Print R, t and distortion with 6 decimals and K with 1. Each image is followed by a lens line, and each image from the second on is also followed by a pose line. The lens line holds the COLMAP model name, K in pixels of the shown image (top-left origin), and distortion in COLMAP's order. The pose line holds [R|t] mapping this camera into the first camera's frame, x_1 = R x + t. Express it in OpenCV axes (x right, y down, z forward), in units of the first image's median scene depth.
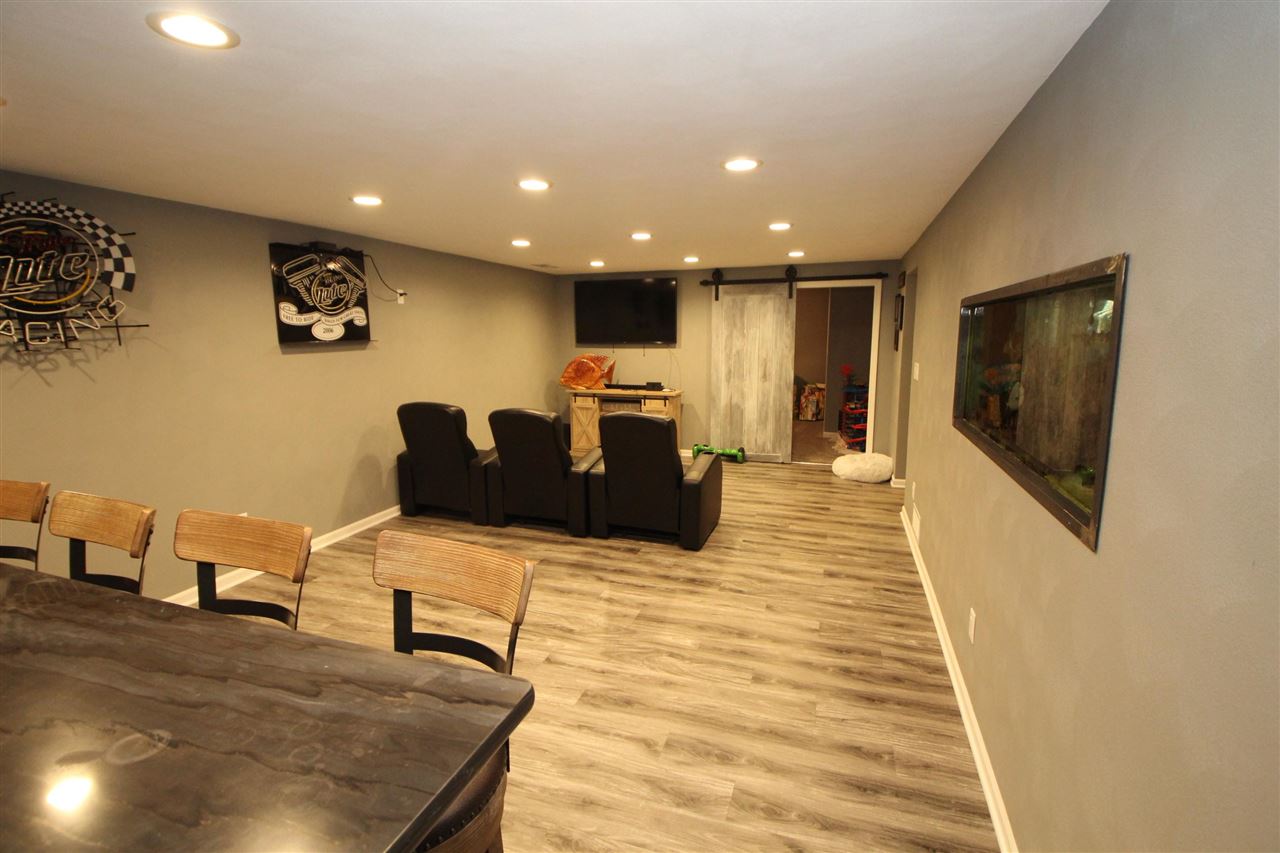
lens RADIAL K [[592.6, 0, 633.3], [0, 592.6, 422.0], [0, 0, 1]] dist [0.000749, -0.015889]
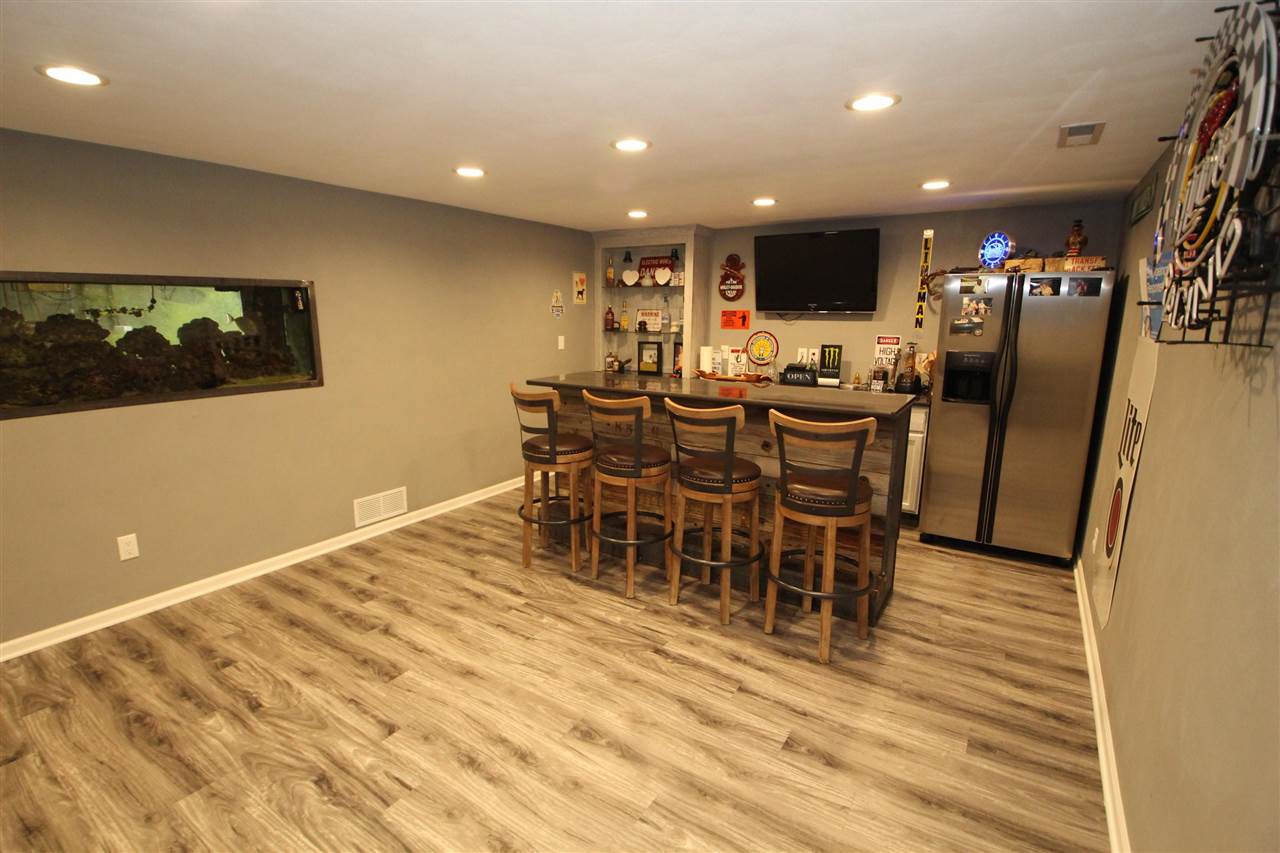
lens RADIAL K [[592.6, 0, 627.5], [0, 592.6, 424.8], [0, 0, 1]] dist [0.000749, -0.015889]
pose [[-0.967682, -0.046147, 0.247915, -0.483668], [0.038902, 0.944028, 0.327564, -0.174144], [-0.249155, 0.326622, -0.911723, 1.170468]]
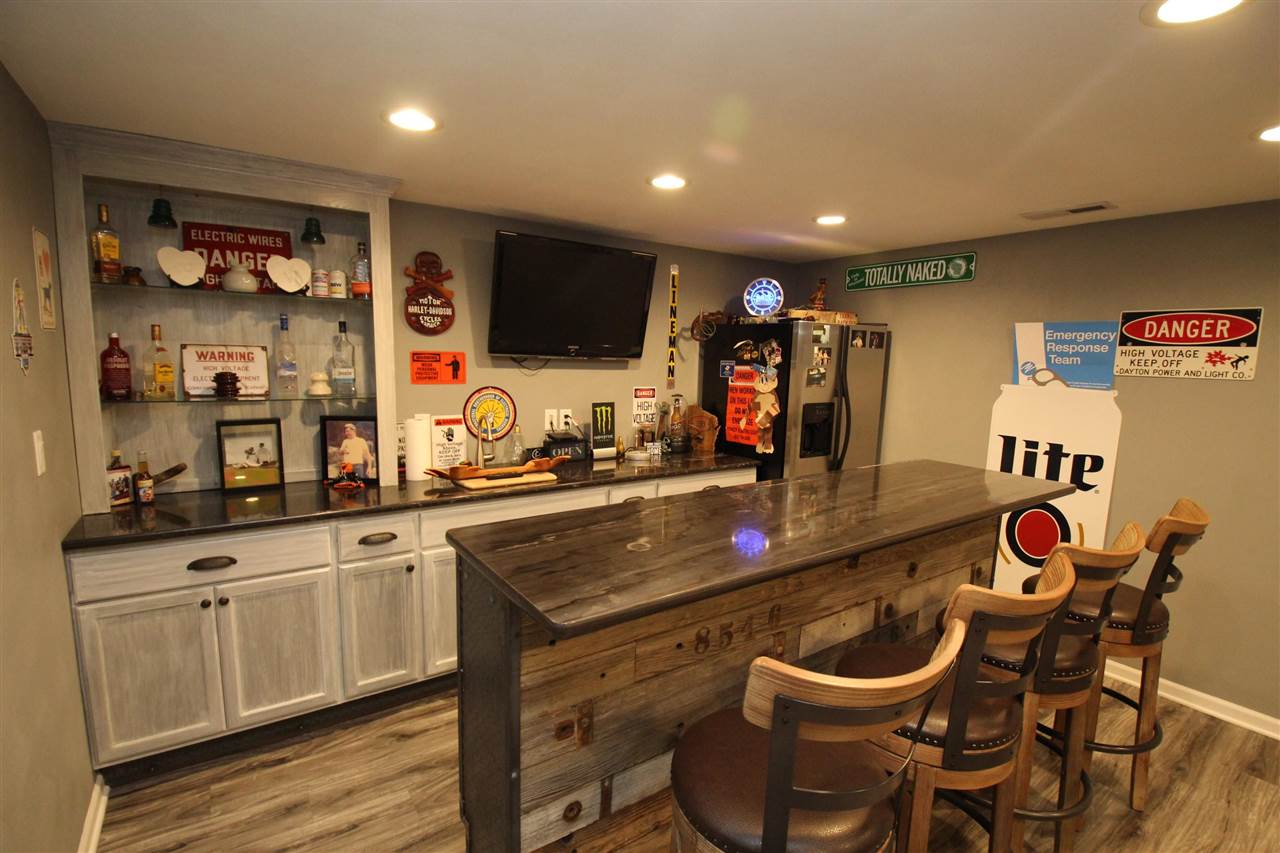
lens RADIAL K [[592.6, 0, 639.2], [0, 592.6, 437.7], [0, 0, 1]] dist [0.000749, -0.015889]
pose [[-0.589076, 0.101594, -0.801665, 0.157382], [-0.141732, 0.963697, 0.226275, -0.060555], [0.795551, 0.246915, -0.553292, 0.374407]]
